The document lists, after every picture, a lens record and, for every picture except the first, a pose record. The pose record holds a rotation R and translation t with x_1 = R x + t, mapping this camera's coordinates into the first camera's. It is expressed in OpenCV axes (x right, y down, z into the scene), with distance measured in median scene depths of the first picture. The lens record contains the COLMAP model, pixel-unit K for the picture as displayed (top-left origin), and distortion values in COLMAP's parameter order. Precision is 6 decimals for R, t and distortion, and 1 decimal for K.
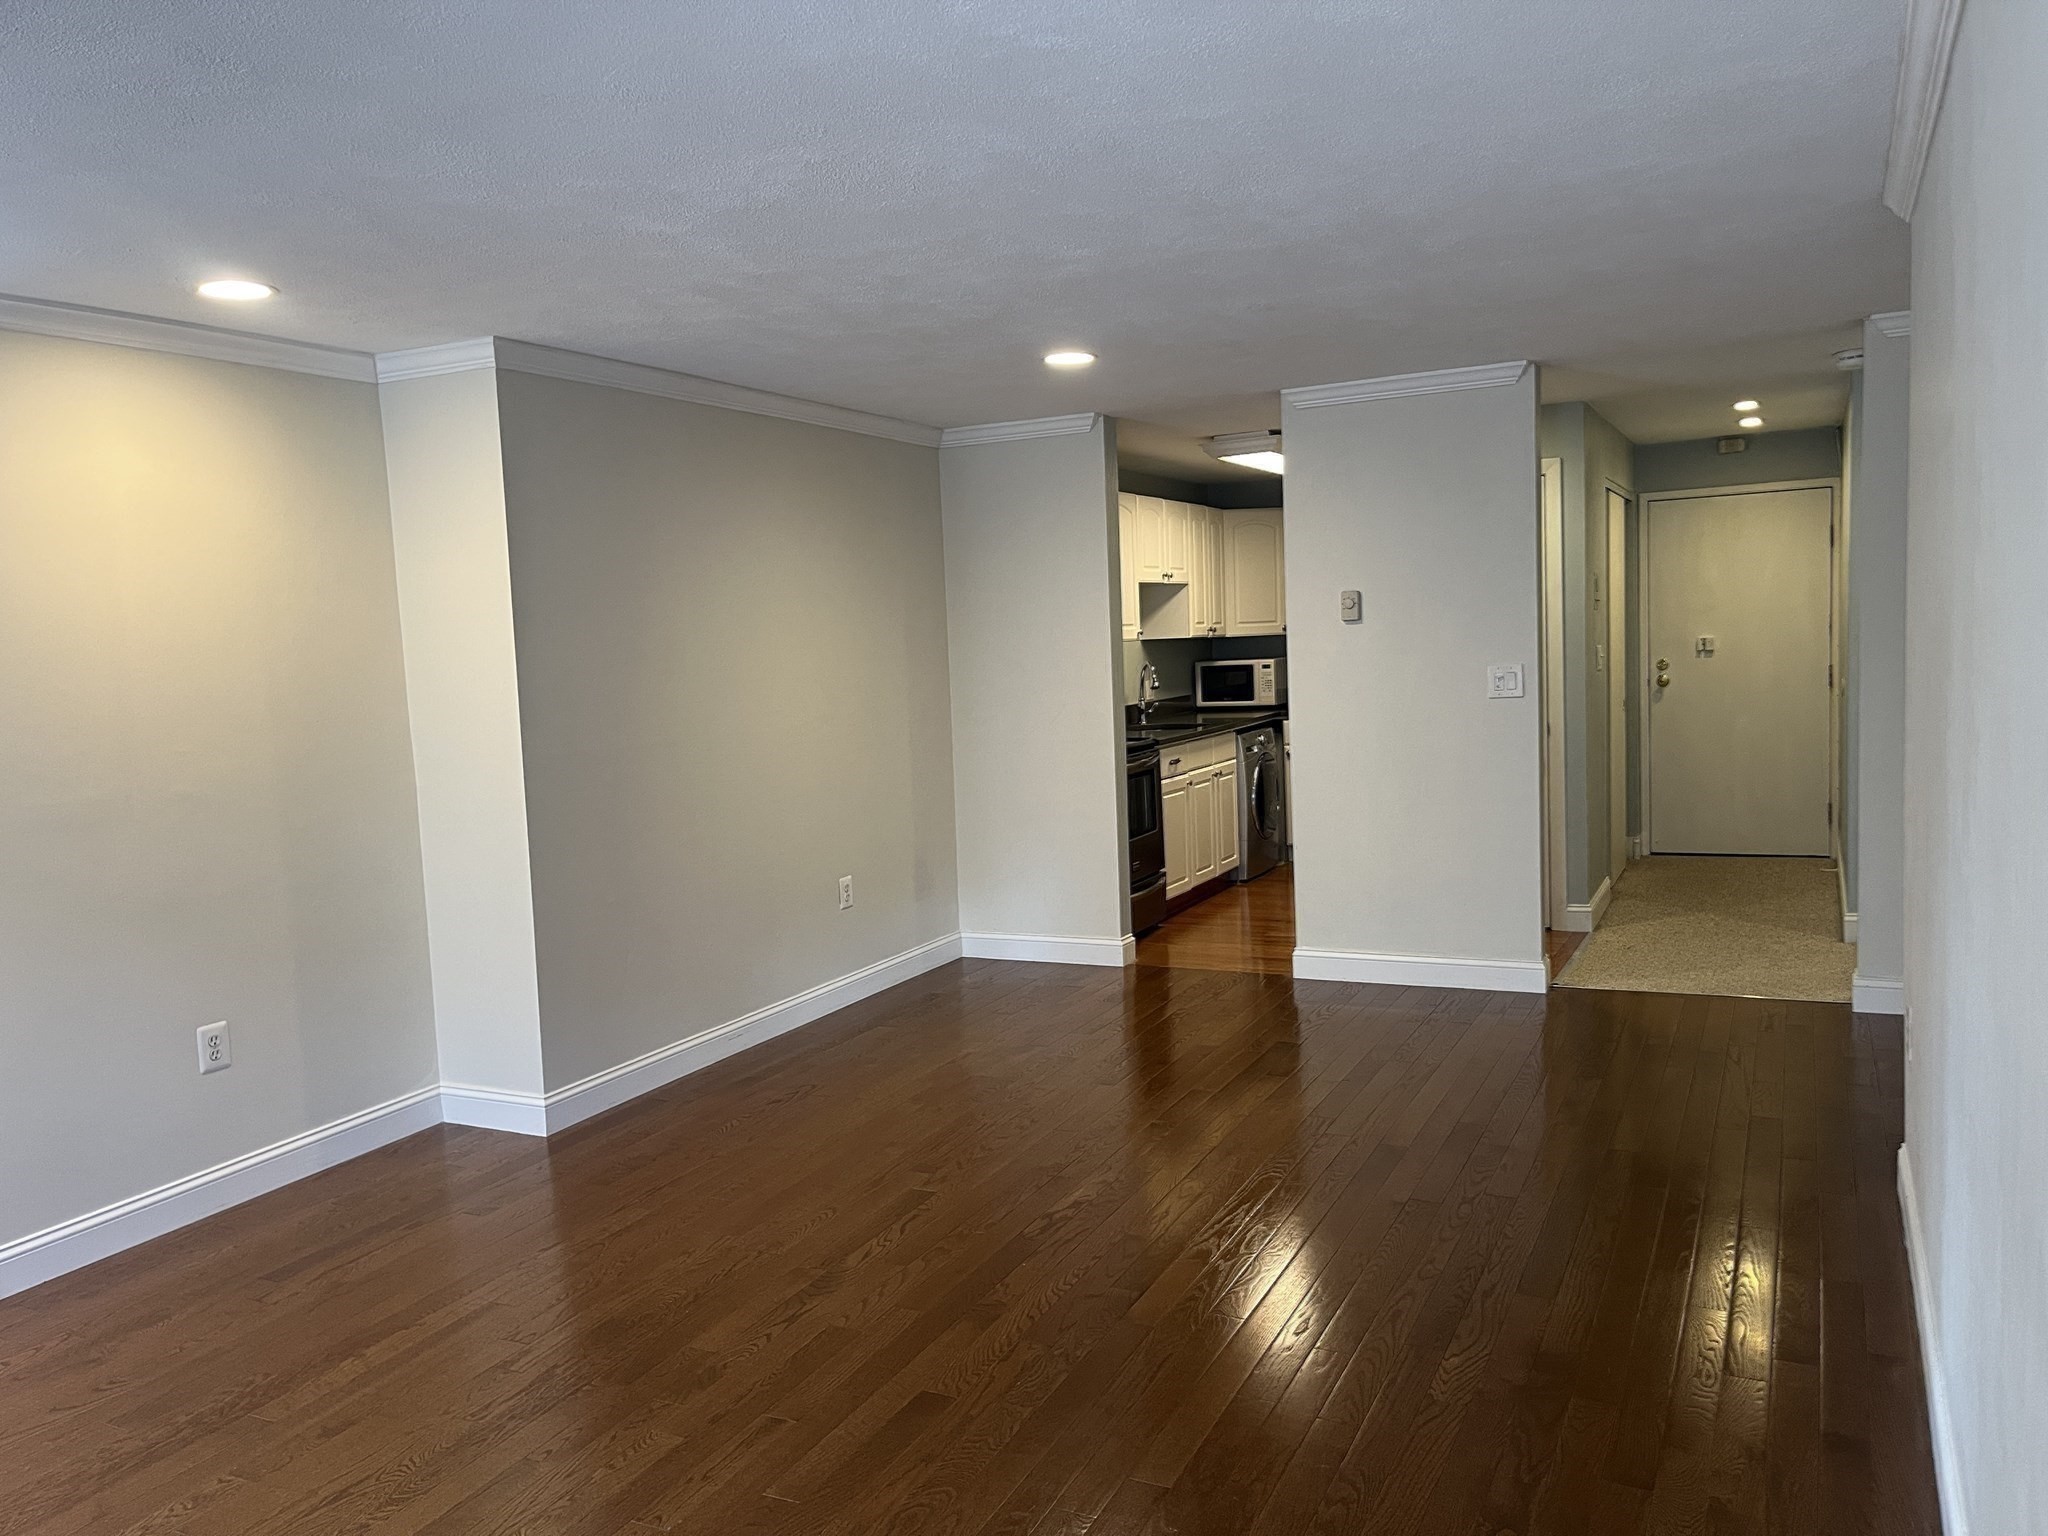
lens RADIAL K [[1518.2, 0, 1024.0], [0, 1518.2, 768.0], [0, 0, 1]] dist [0.070304, -0.002666]
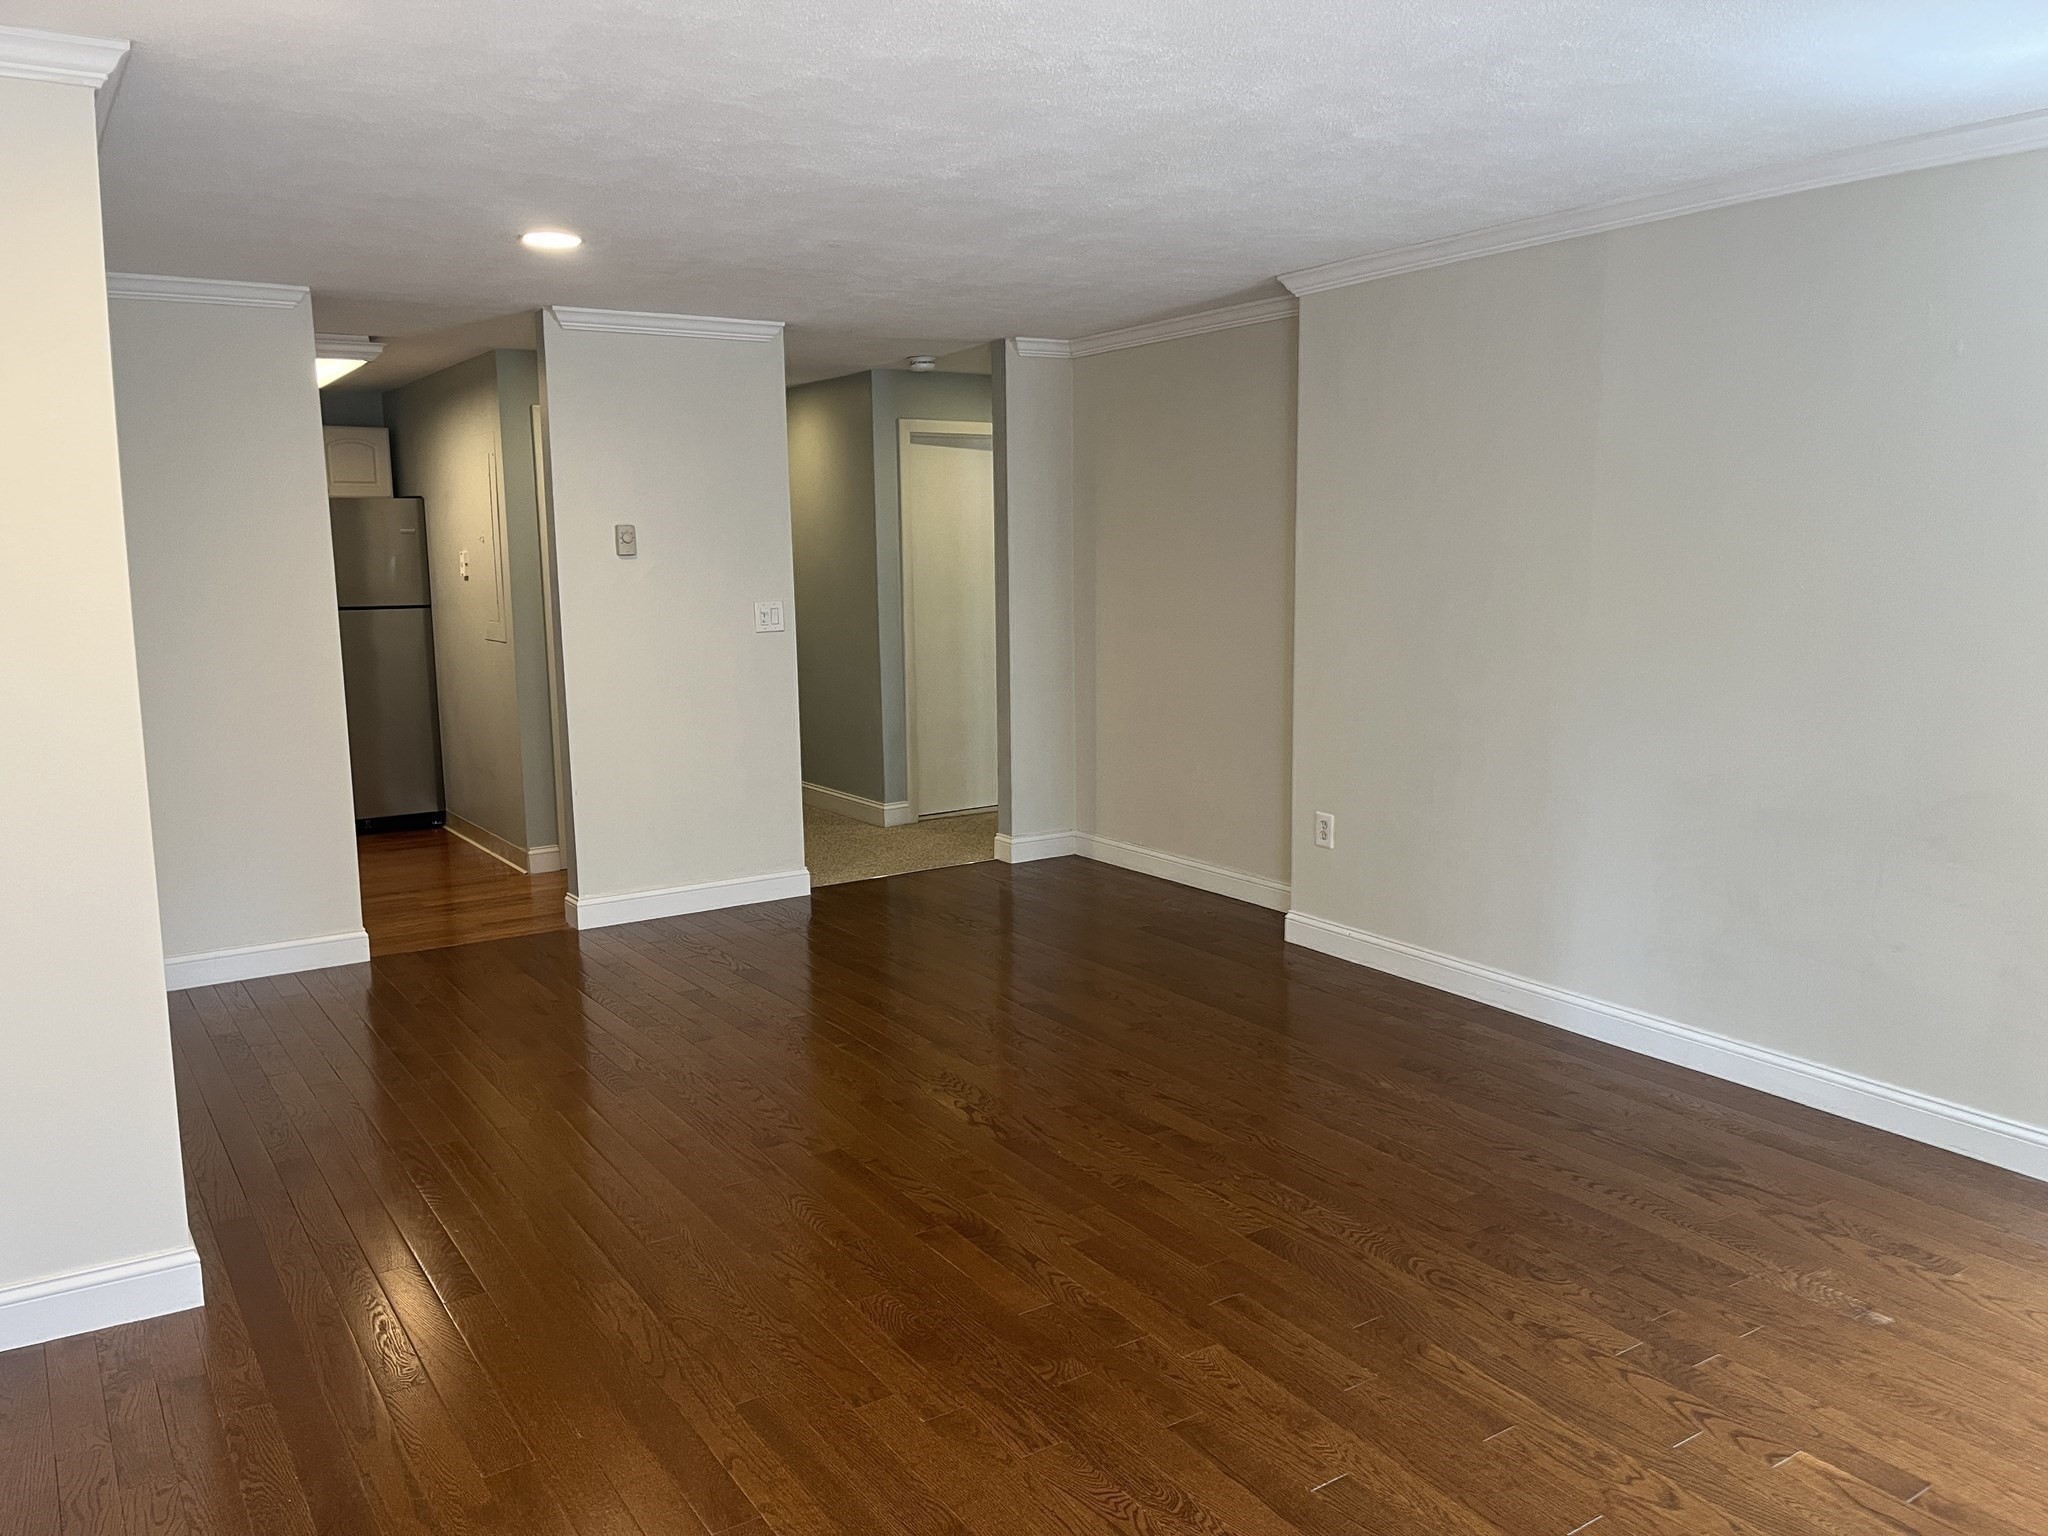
lens RADIAL K [[1518.2, 0, 1024.0], [0, 1518.2, 768.0], [0, 0, 1]] dist [0.070304, -0.002666]
pose [[0.508149, -0.082965, 0.857264, -0.351729], [0.065849, 0.996179, 0.057377, 0.000457], [-0.858748, 0.027294, 0.511670, 0.190575]]
